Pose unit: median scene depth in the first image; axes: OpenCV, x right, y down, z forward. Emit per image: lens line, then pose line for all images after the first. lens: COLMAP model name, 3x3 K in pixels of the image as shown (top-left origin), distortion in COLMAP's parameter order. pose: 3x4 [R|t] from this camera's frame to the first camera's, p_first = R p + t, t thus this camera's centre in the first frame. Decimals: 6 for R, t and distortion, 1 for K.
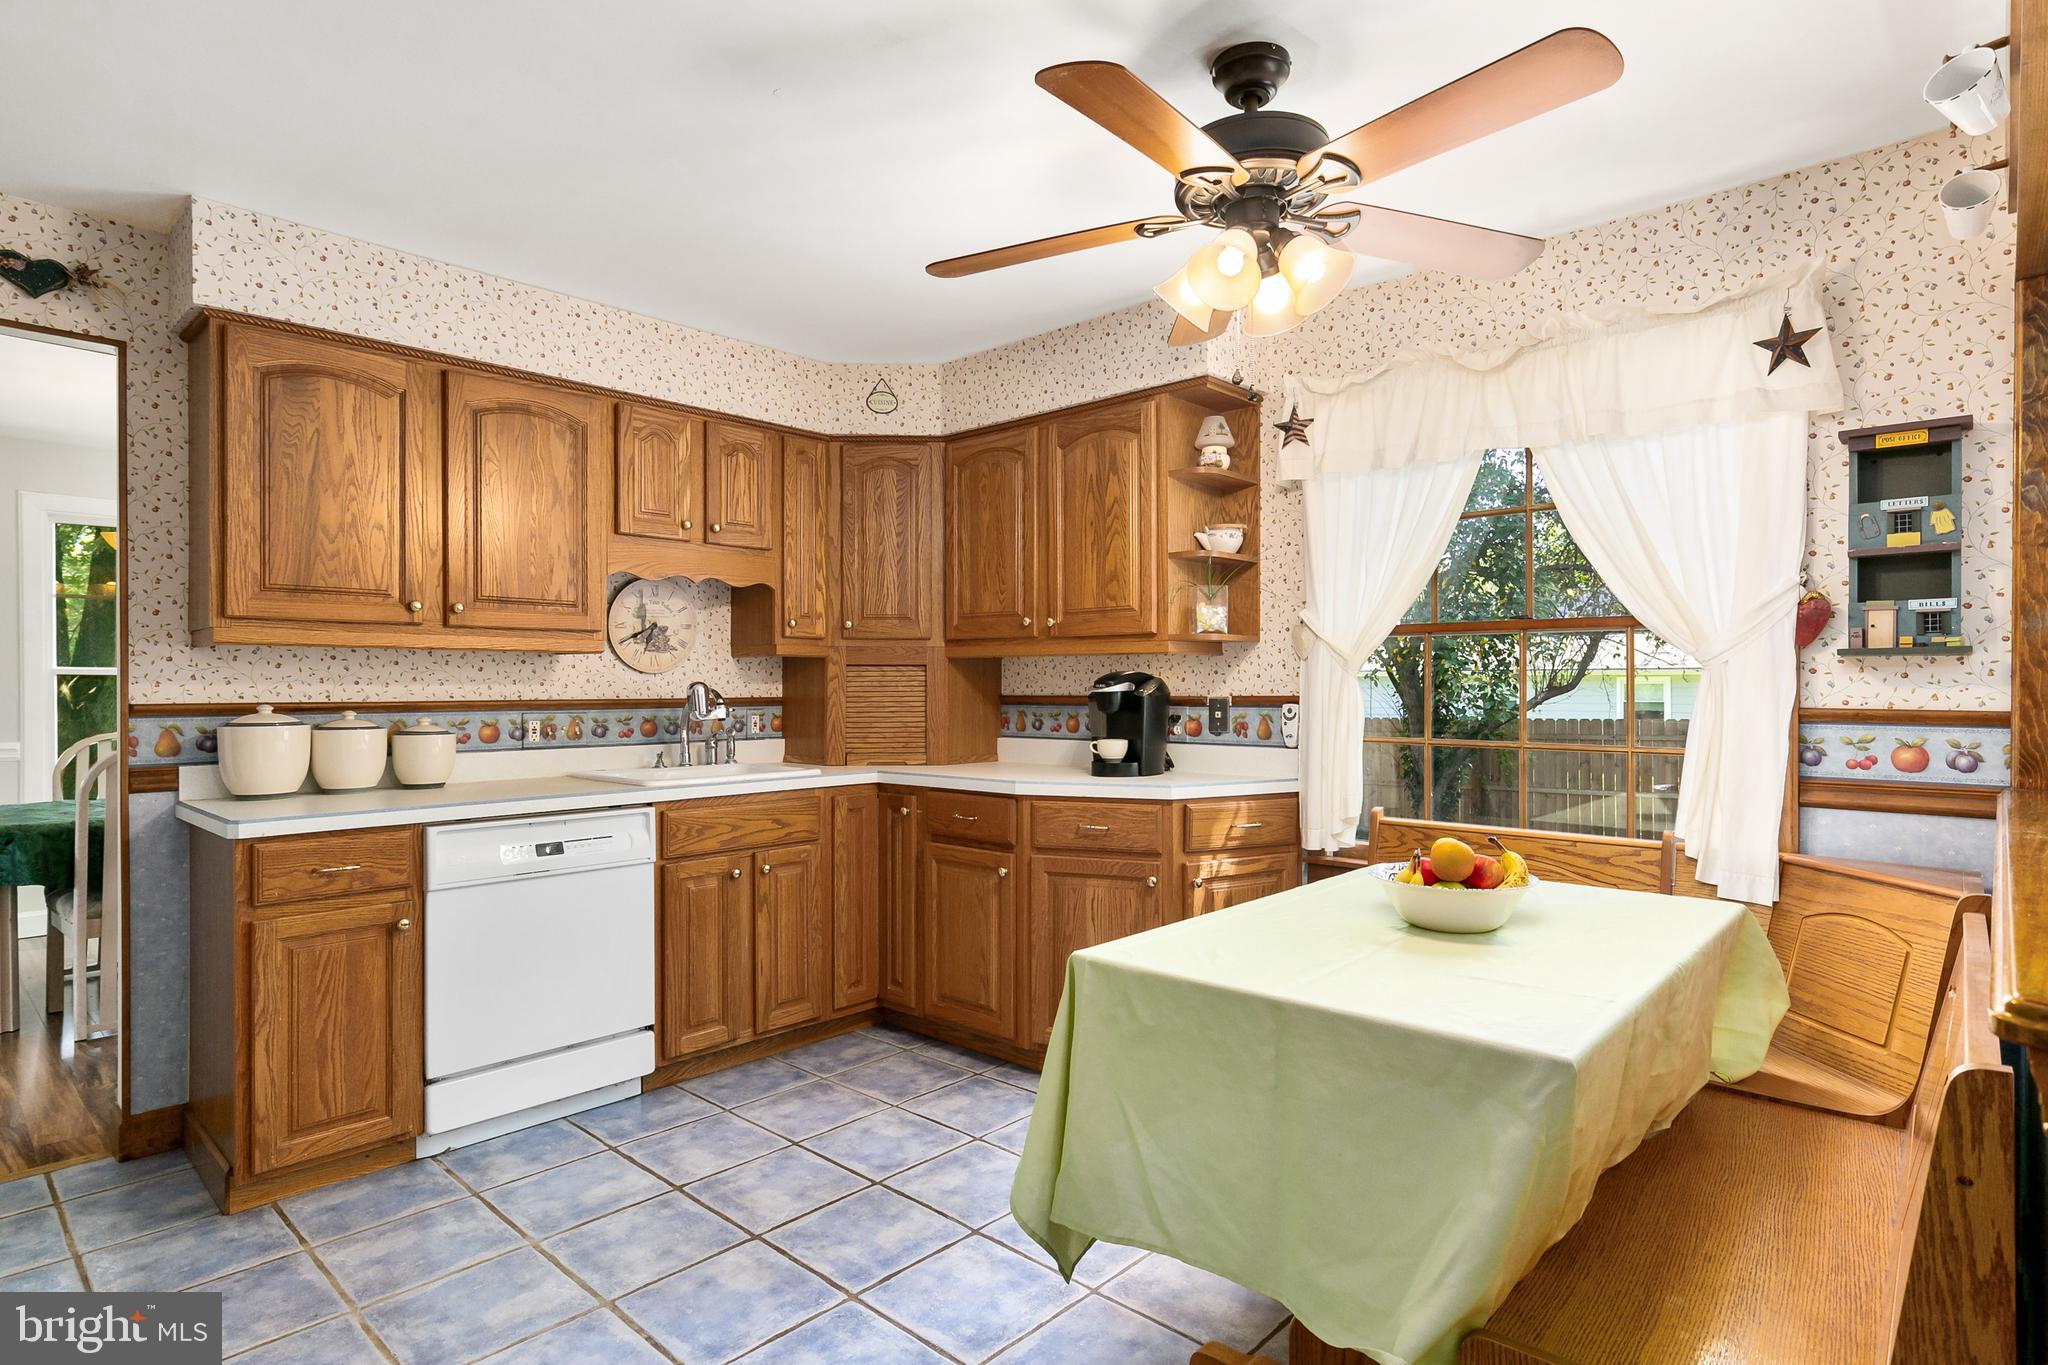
lens RADIAL K [[1080.2, 0, 1024.0], [0, 1080.2, 682.5], [0, 0, 1]] dist [-0.001188, -0.000869]
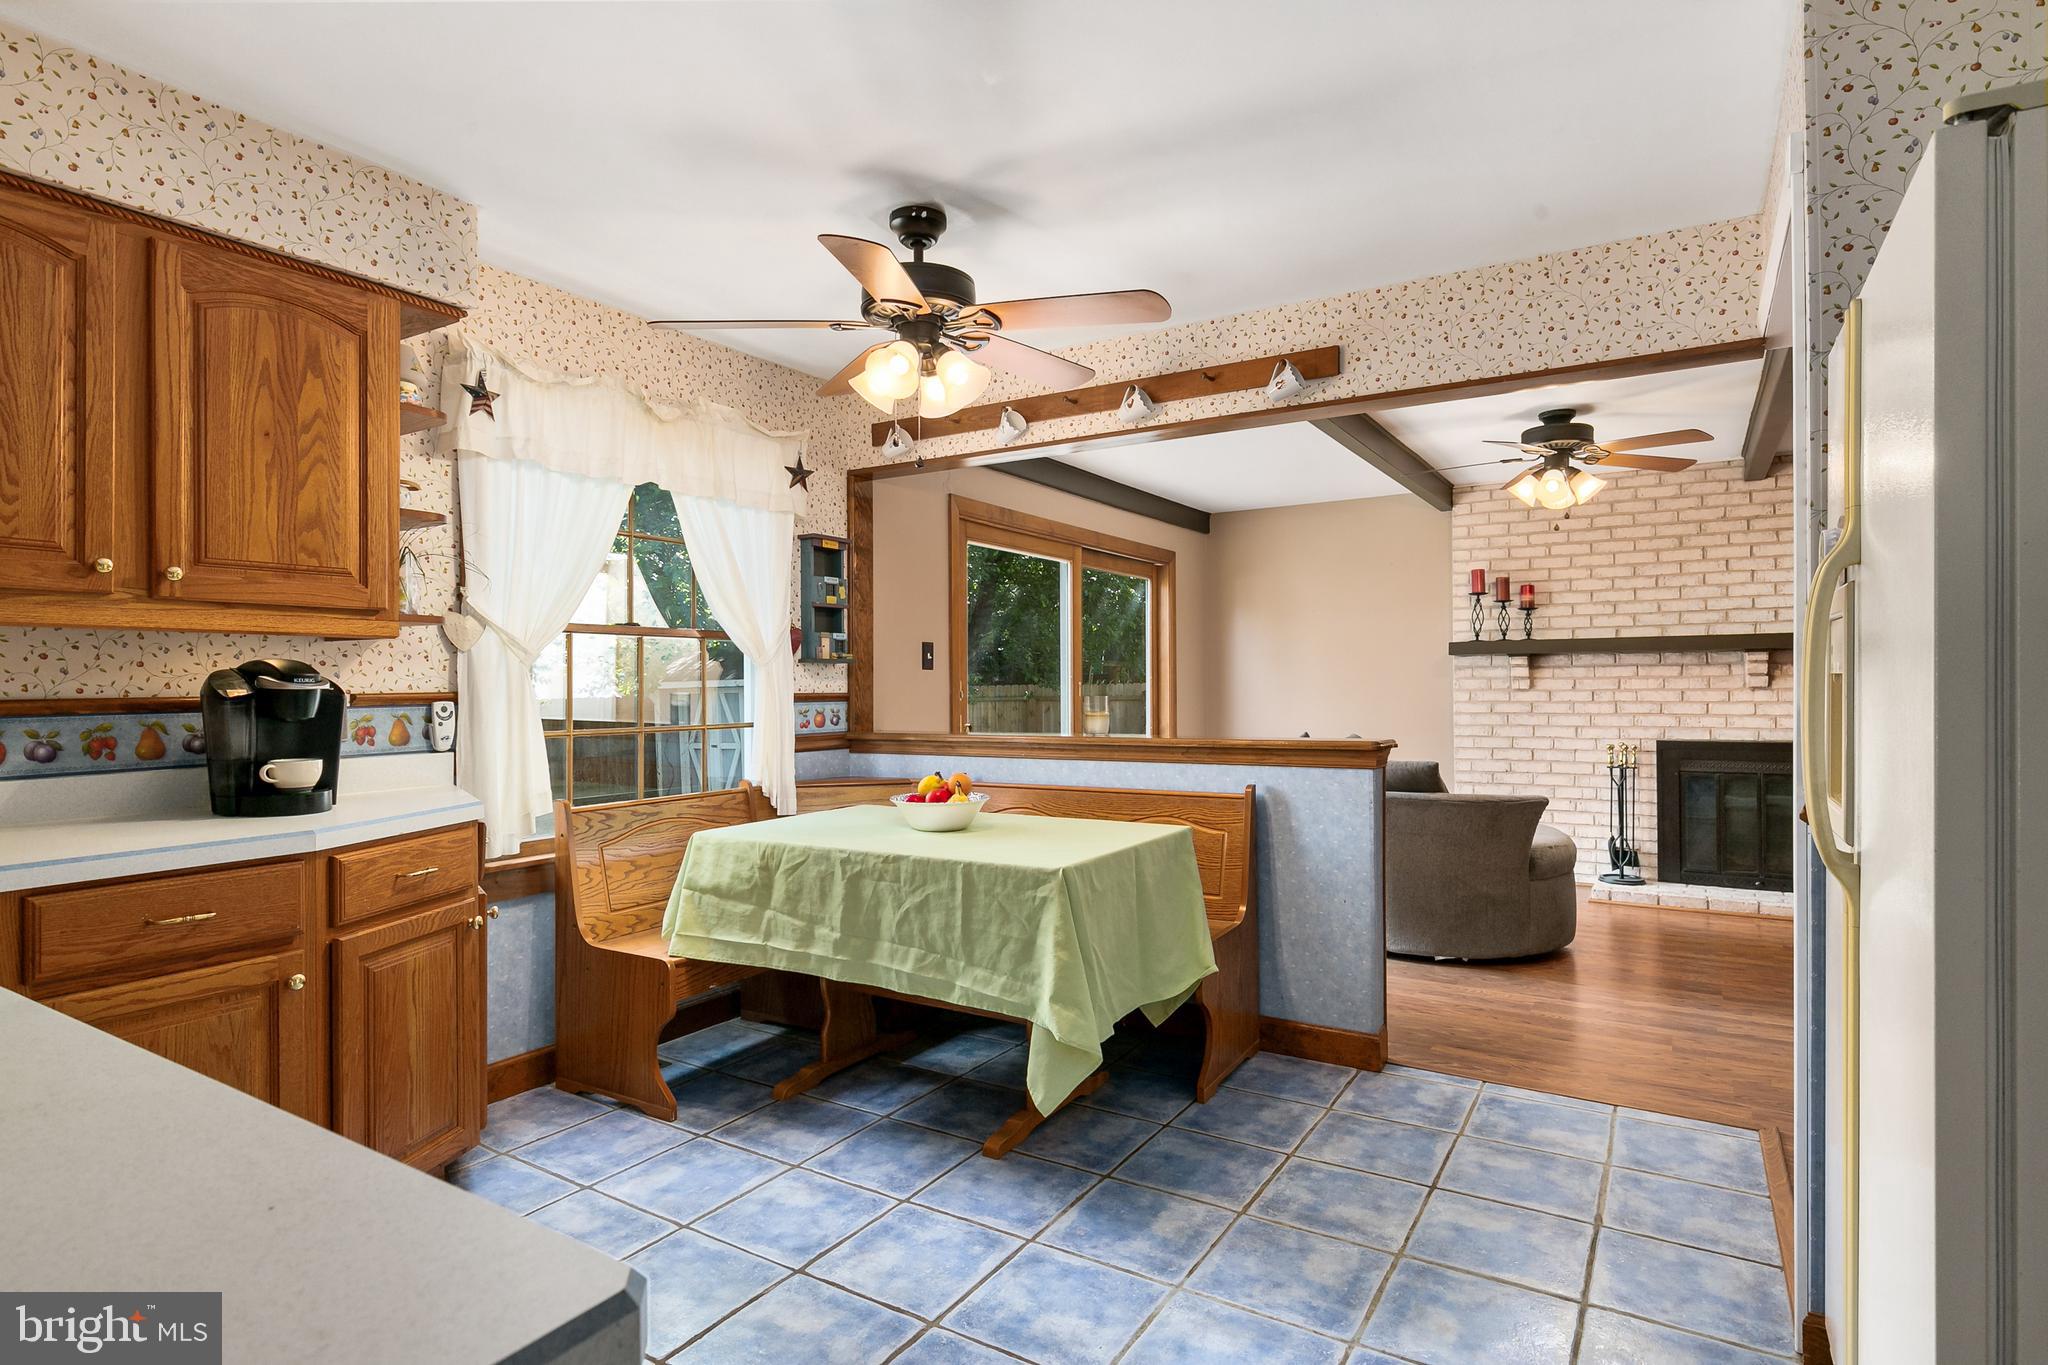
lens RADIAL K [[1054.6, 0, 1024.0], [0, 1054.6, 682.5], [0, 0, 1]] dist [0.012728, -0.000255]
pose [[-0.188121, 0.000270, 0.982146, -0.662947], [0.002595, 0.999997, 0.000222, 0.005332], [-0.982142, 0.002590, -0.188121, 0.671984]]
